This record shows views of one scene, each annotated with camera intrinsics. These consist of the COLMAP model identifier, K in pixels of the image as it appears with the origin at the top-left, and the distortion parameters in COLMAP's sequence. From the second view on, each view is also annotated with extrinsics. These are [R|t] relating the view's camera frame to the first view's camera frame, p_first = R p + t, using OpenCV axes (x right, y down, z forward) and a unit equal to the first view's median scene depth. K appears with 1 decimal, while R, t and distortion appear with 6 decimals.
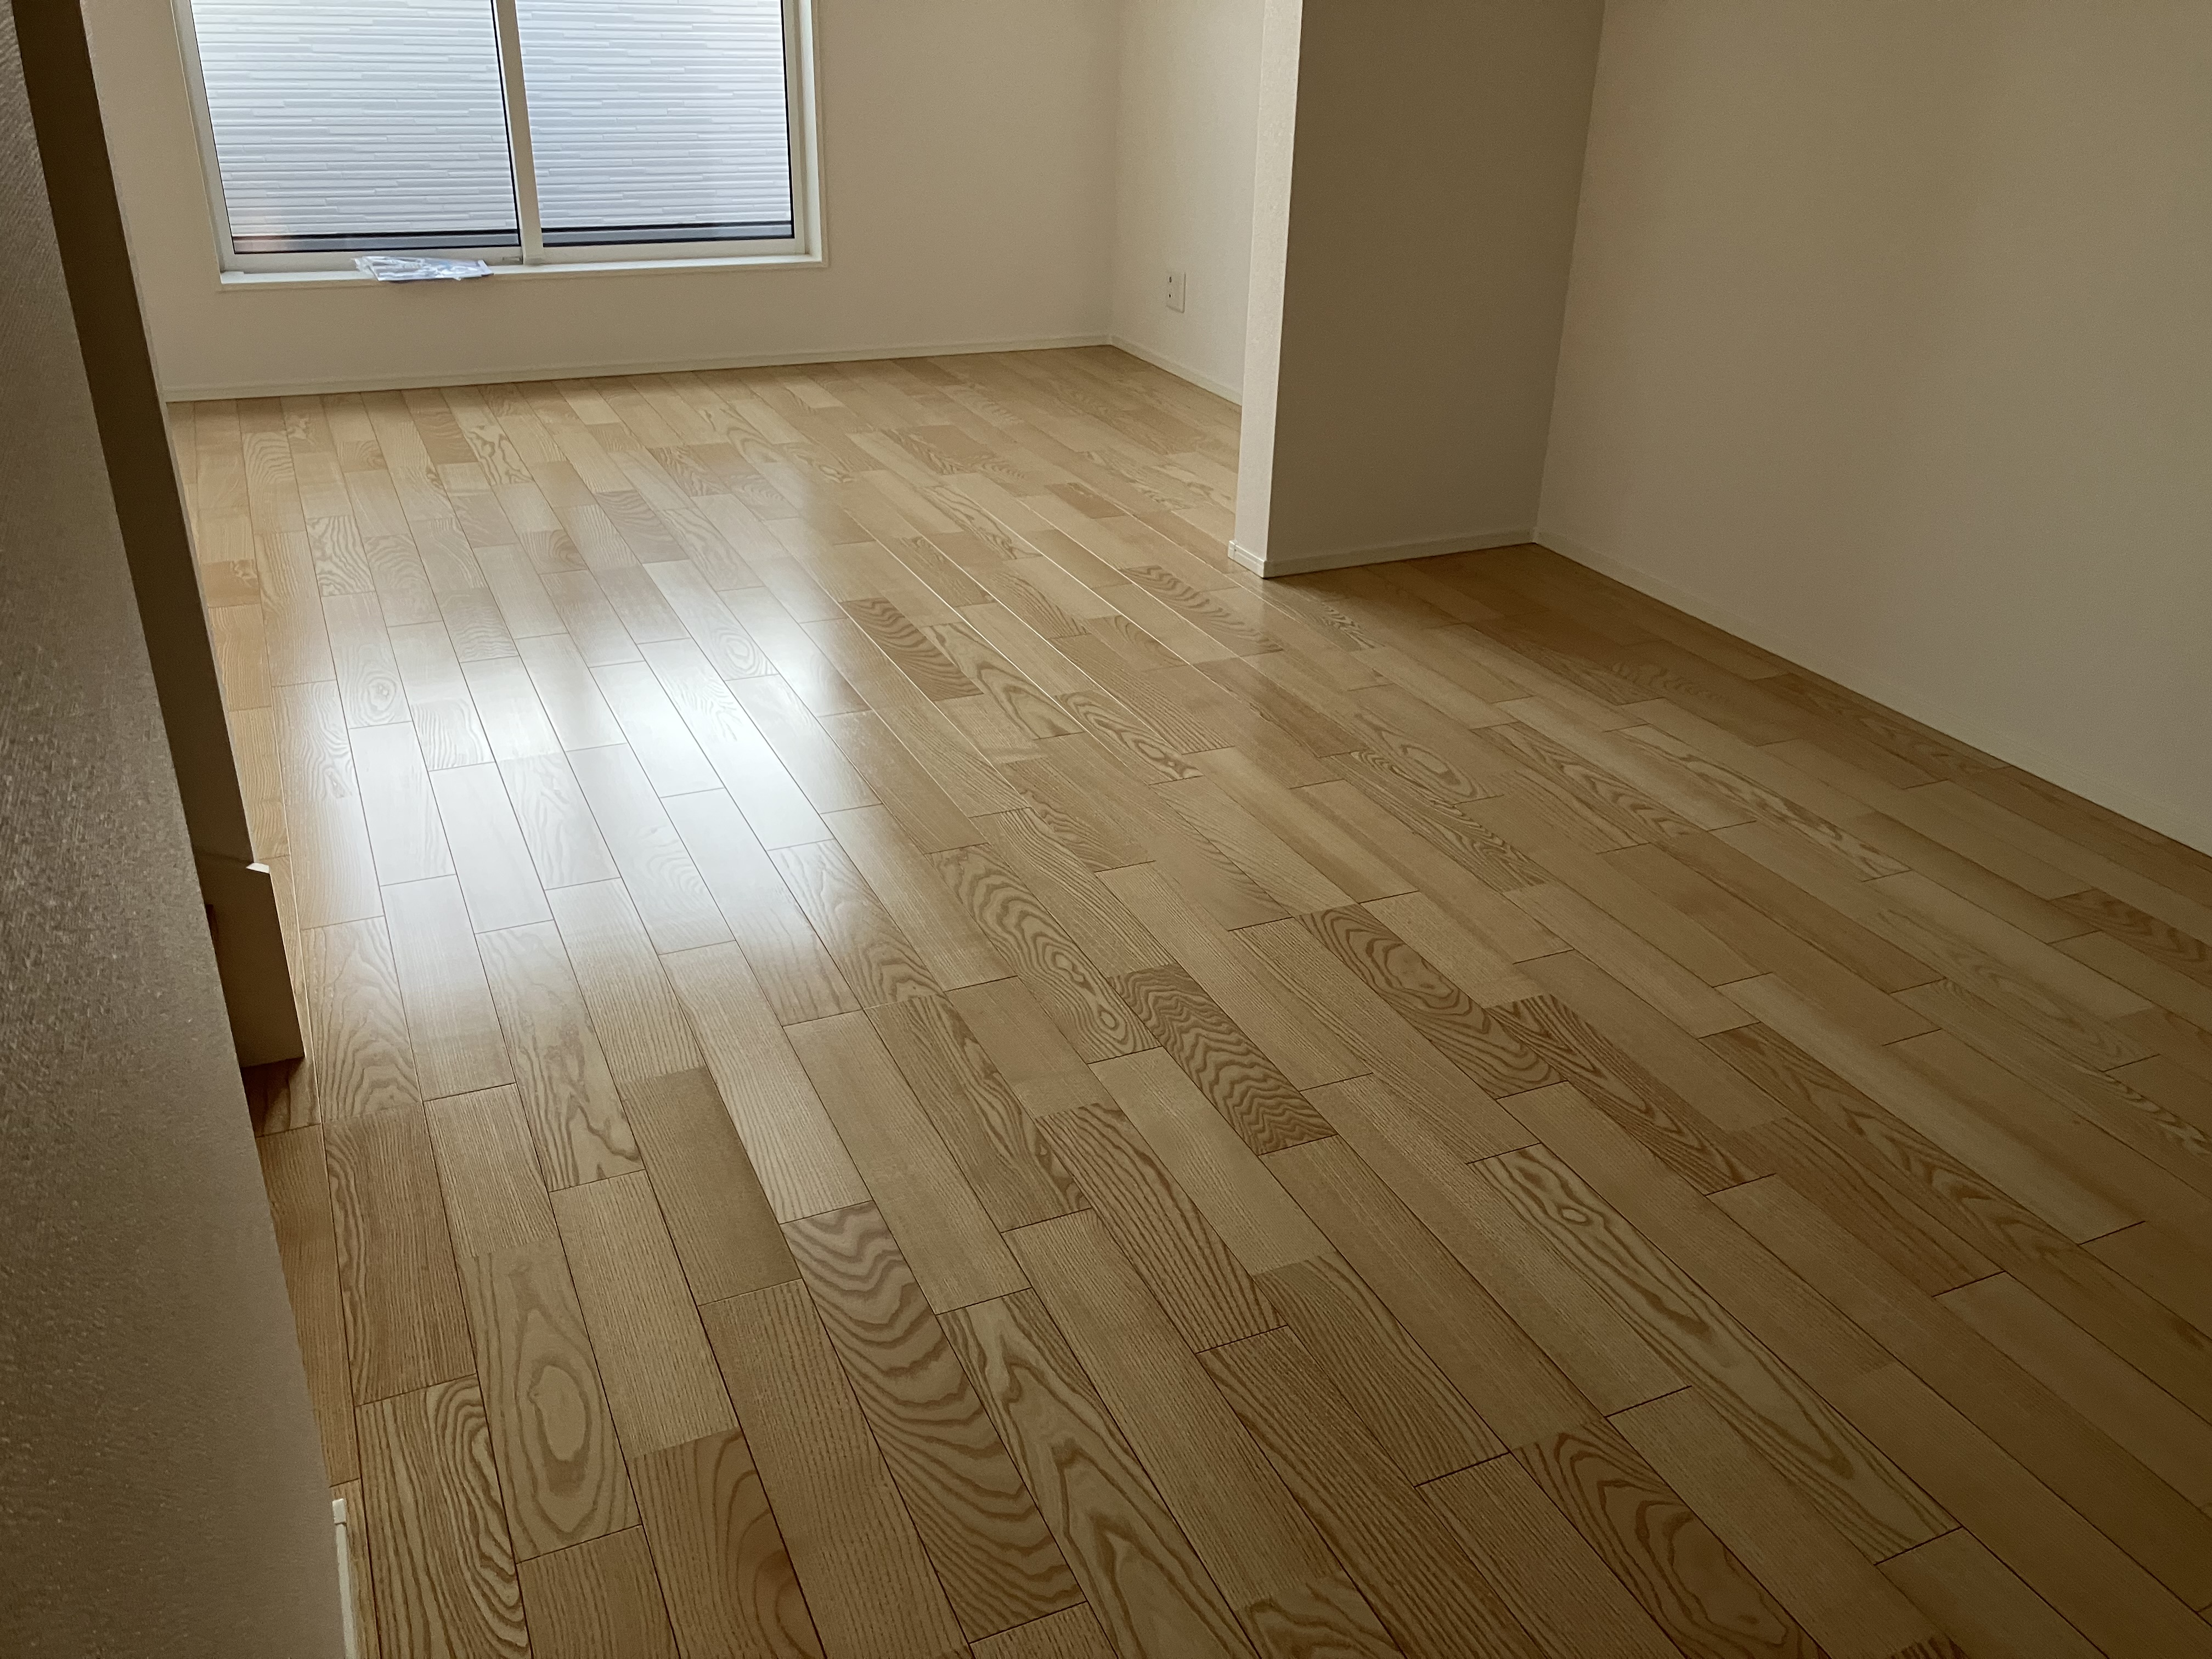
lens RADIAL K [[1802.3, 0, 1106.0], [0, 1802.3, 829.5], [0, 0, 1]] dist [0.102326, -0.365679]
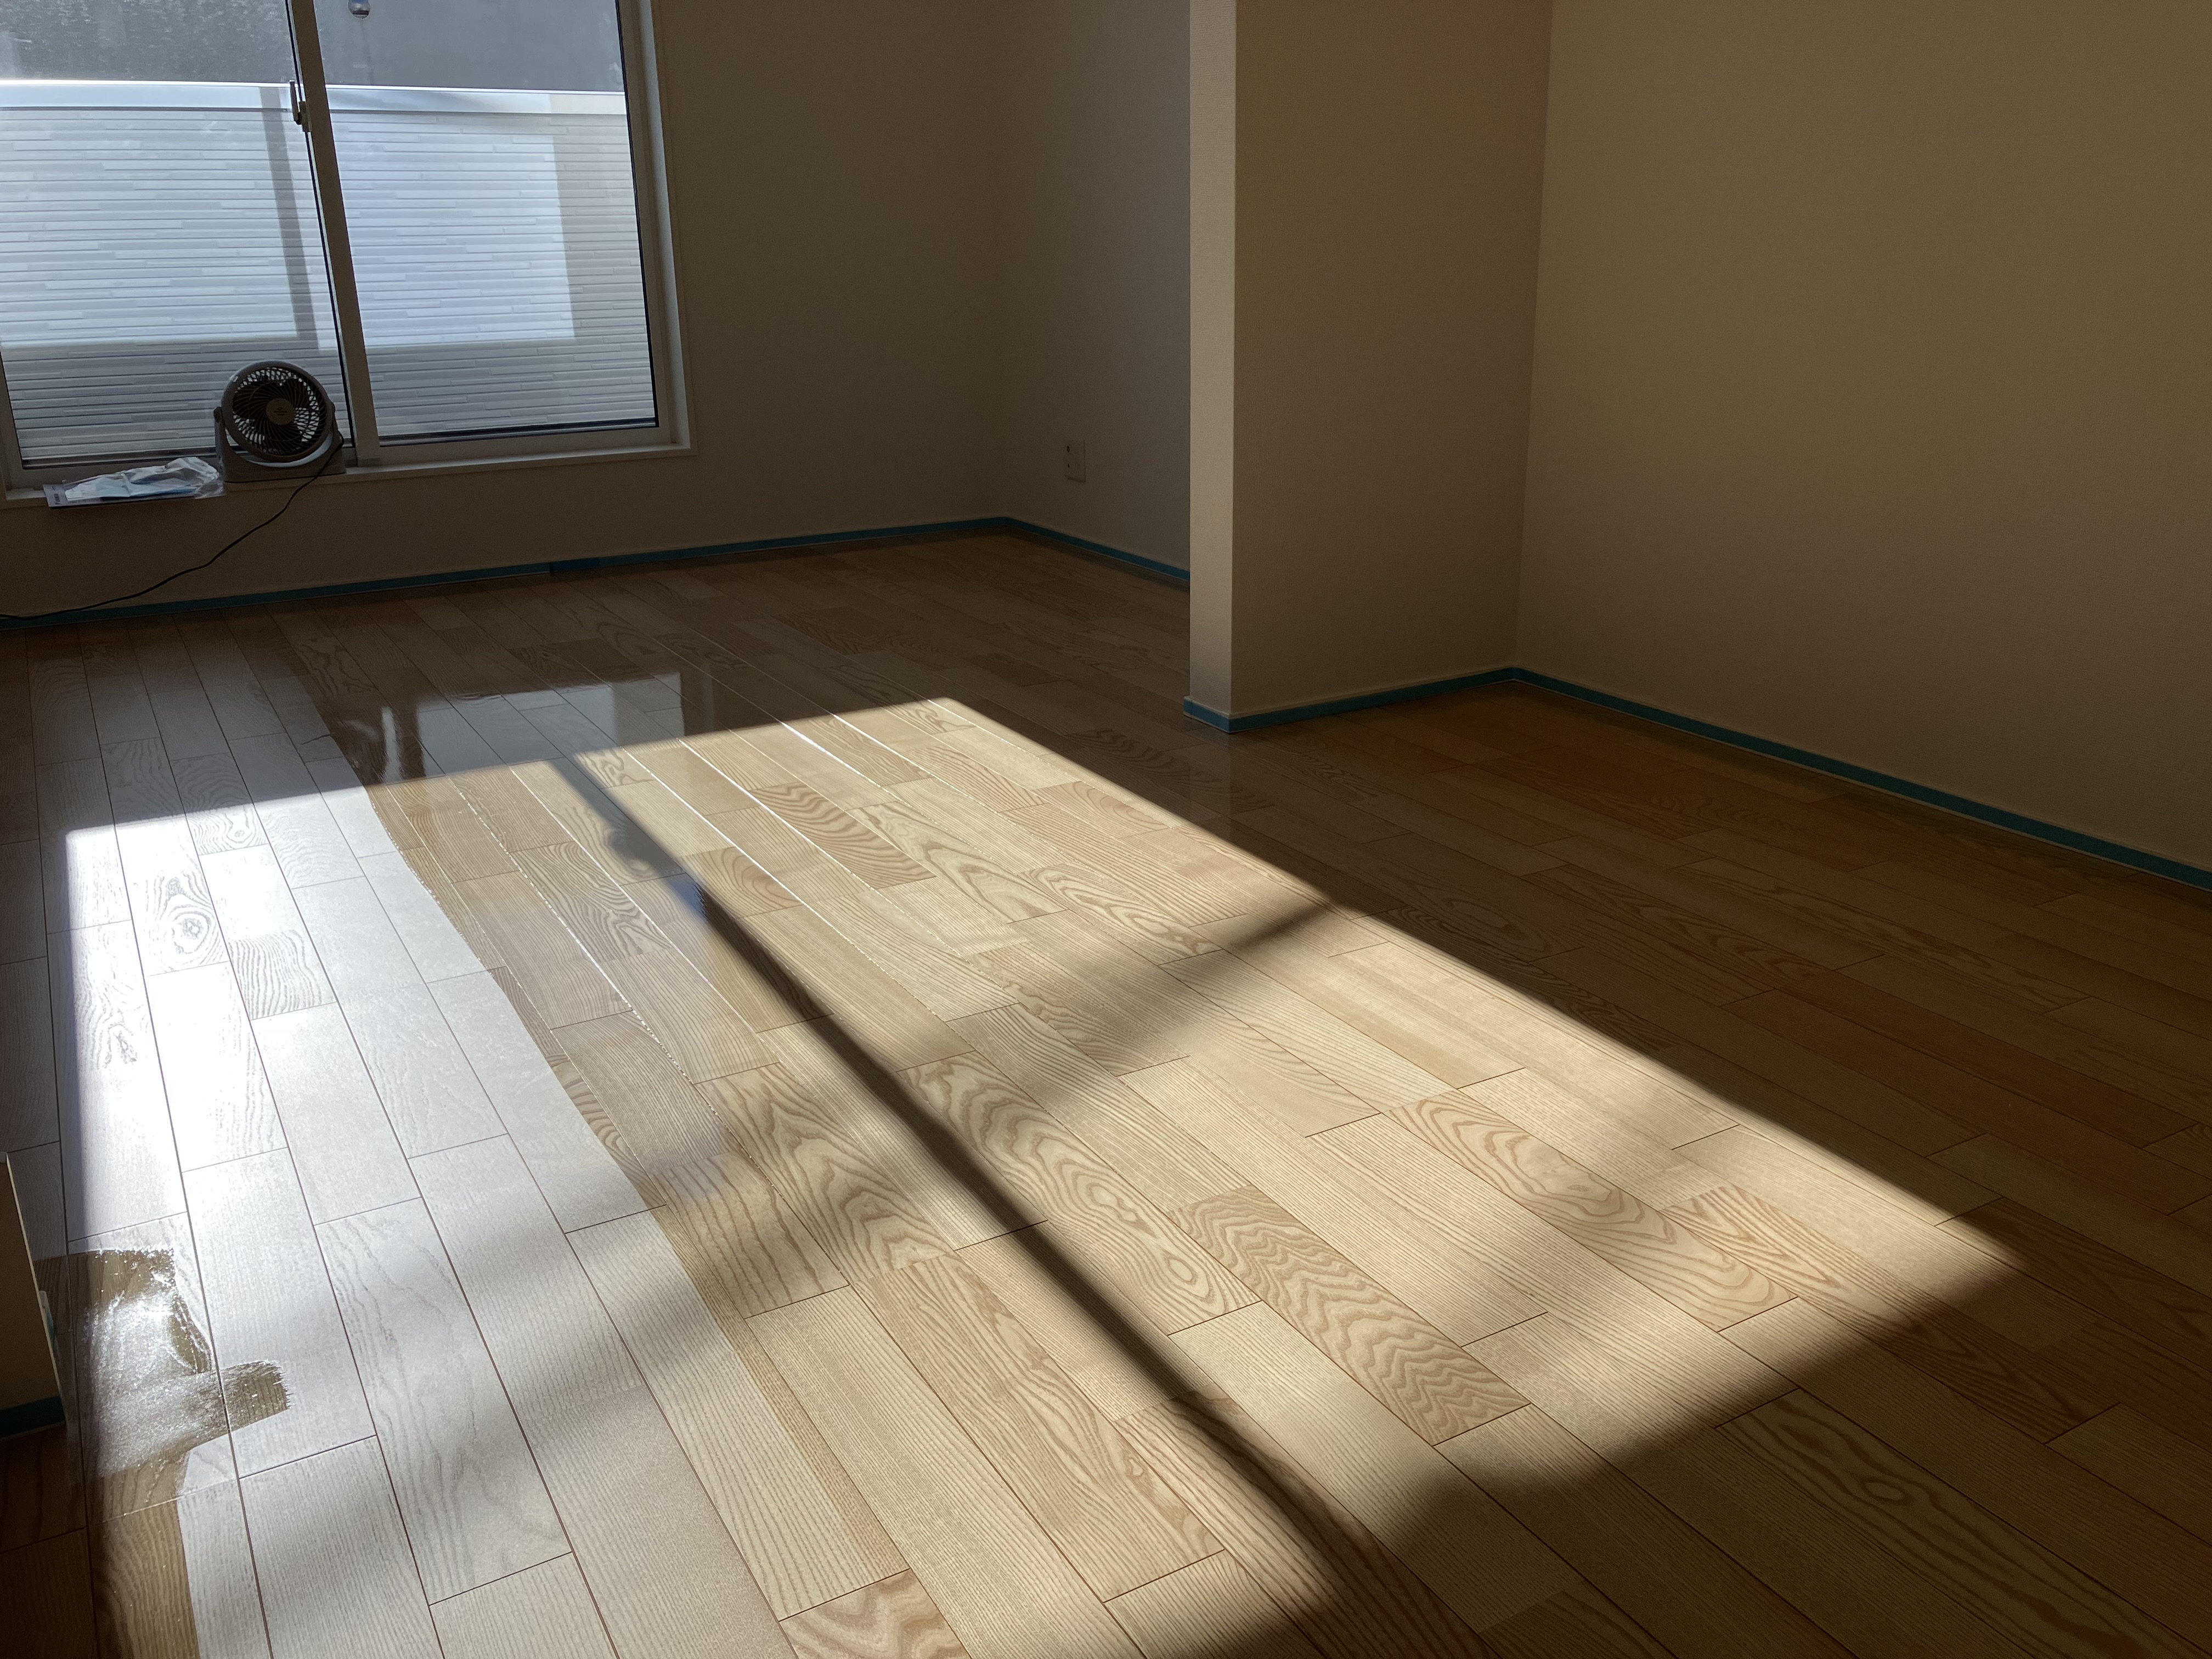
lens RADIAL K [[1833.0, 0, 1107.3], [0, 1833.0, 786.6], [0, 0, 1]] dist [0.008330, -0.015449]
pose [[0.994603, -0.068640, 0.077808, -0.078946], [0.079174, 0.986756, -0.141578, 0.013887], [-0.067060, 0.146974, 0.986864, 0.236651]]
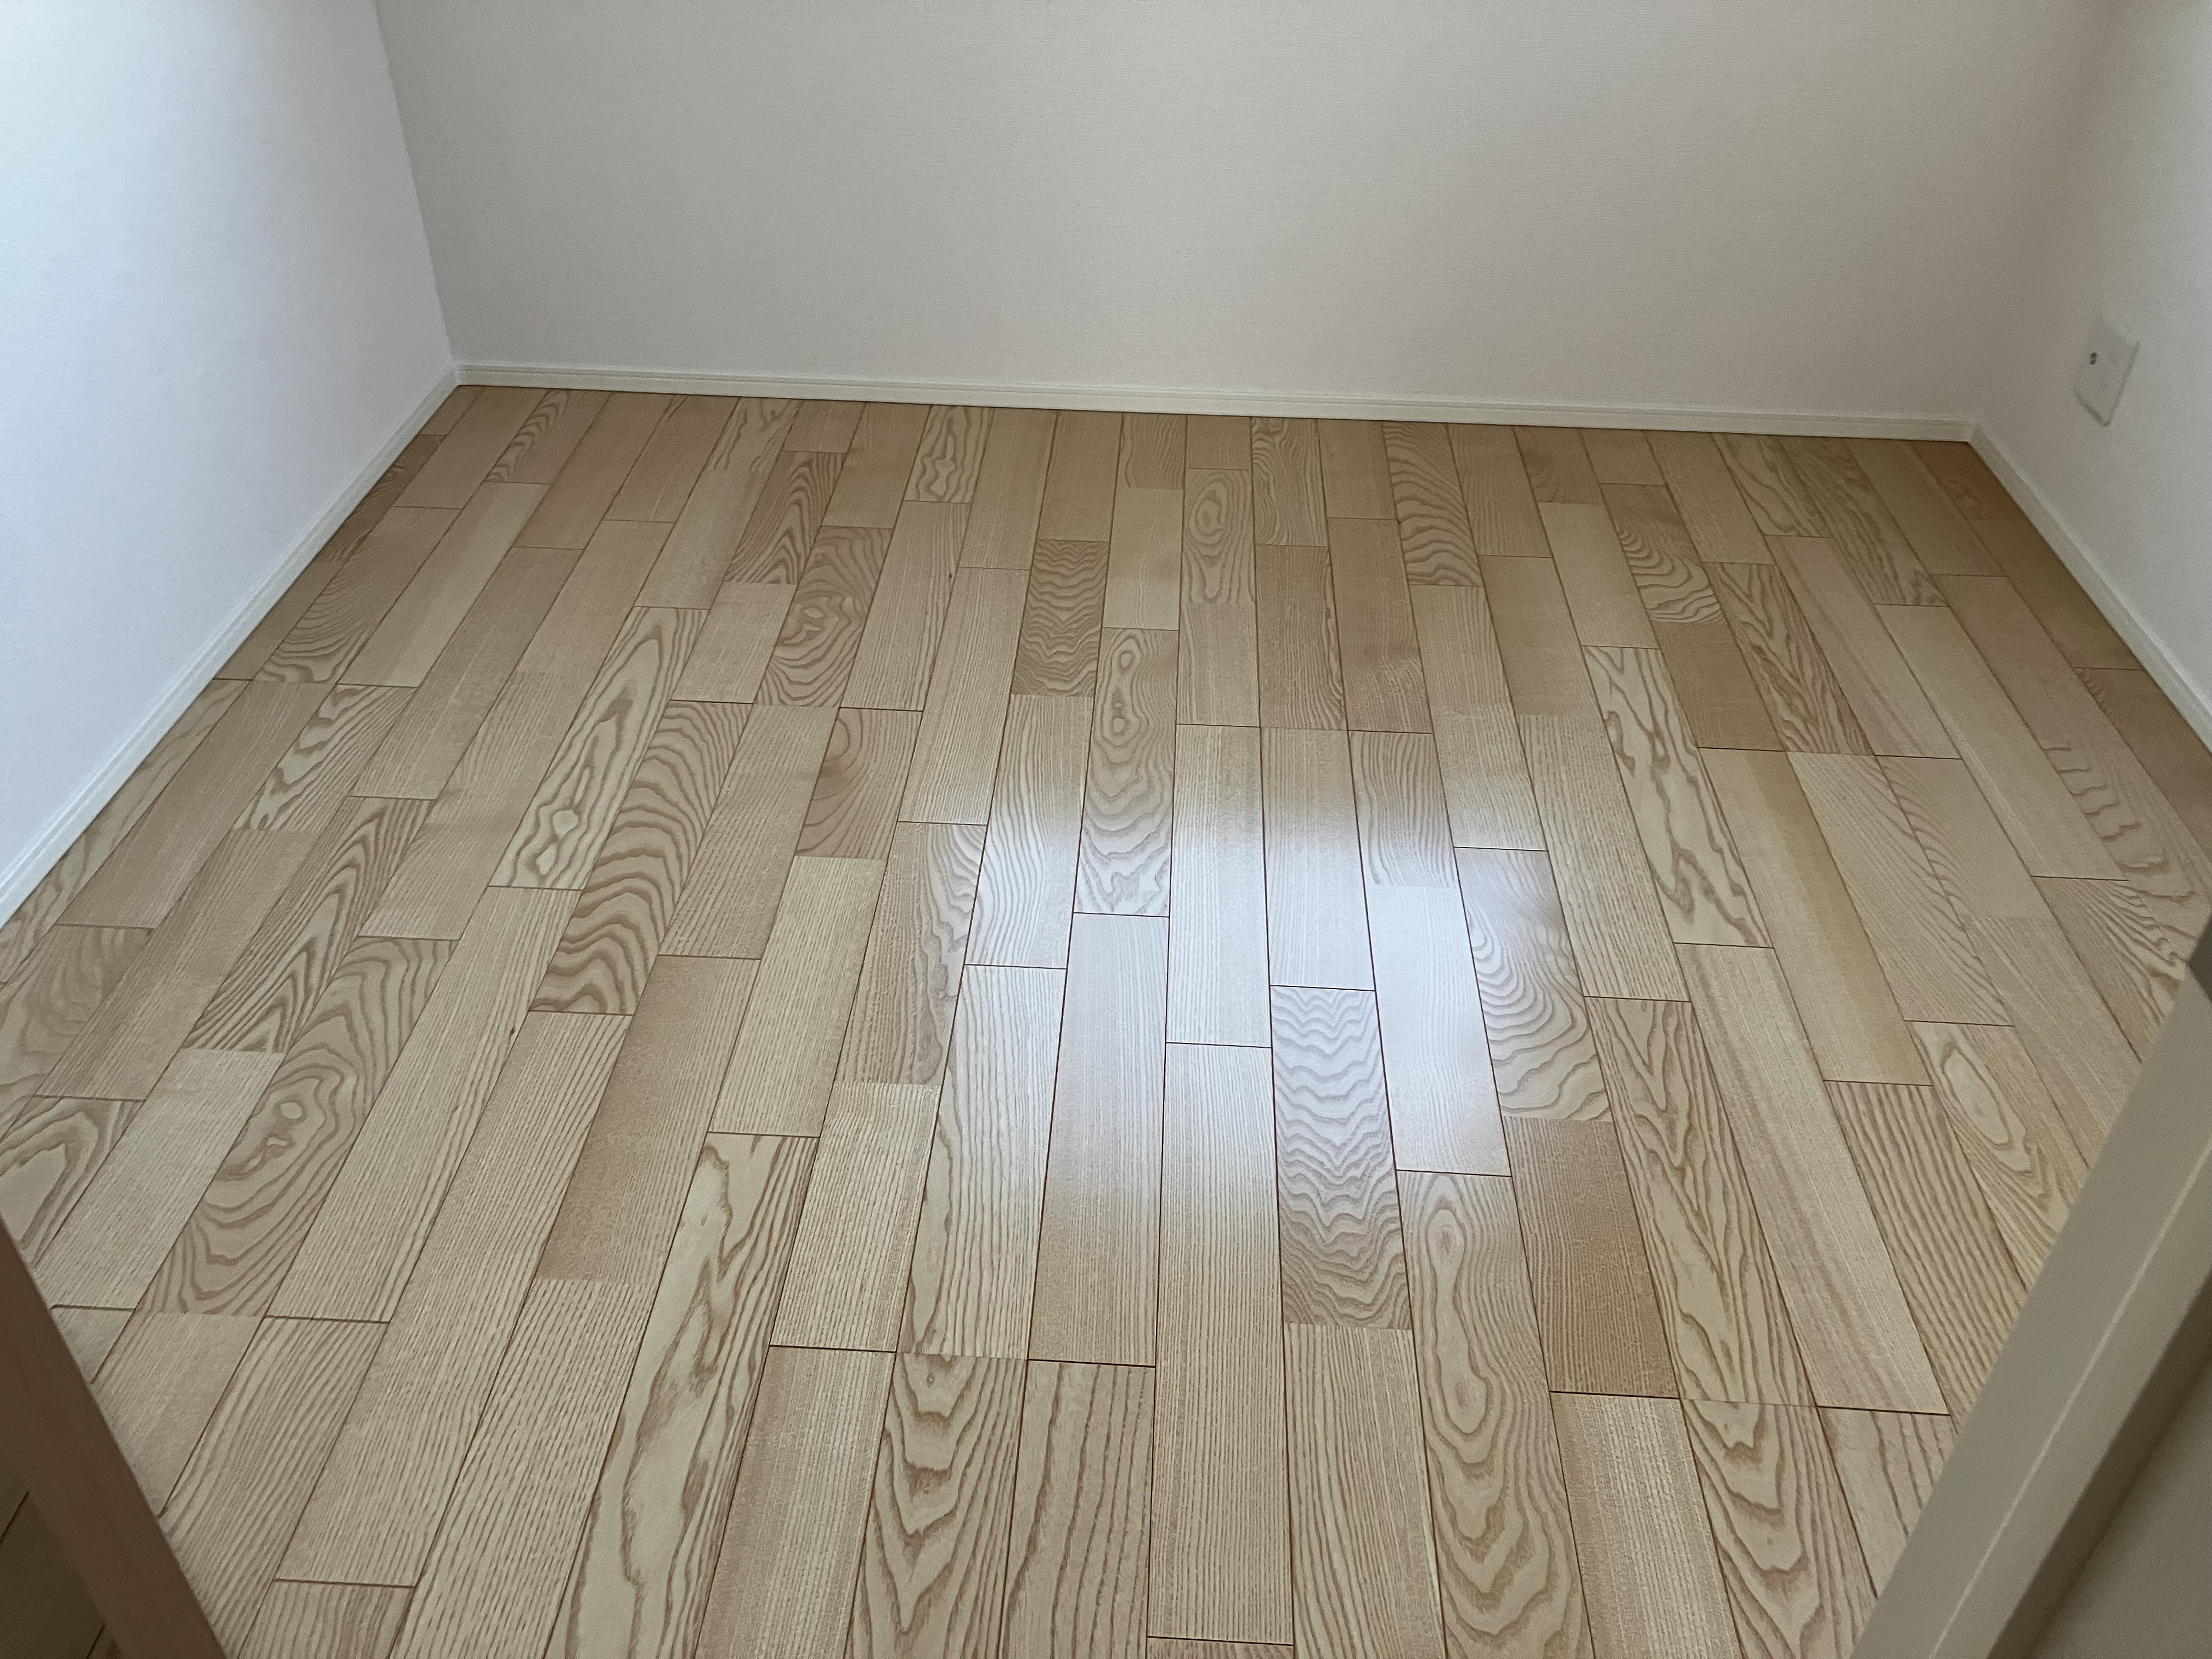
lens RADIAL K [[1802.3, 0, 1106.0], [0, 1802.3, 829.5], [0, 0, 1]] dist [0.102326, -0.365679]
pose [[-0.886521, -0.316697, 0.337317, -0.605325], [0.158497, 0.477066, 0.864458, -0.532721], [-0.434694, 0.819824, -0.372733, 1.029907]]
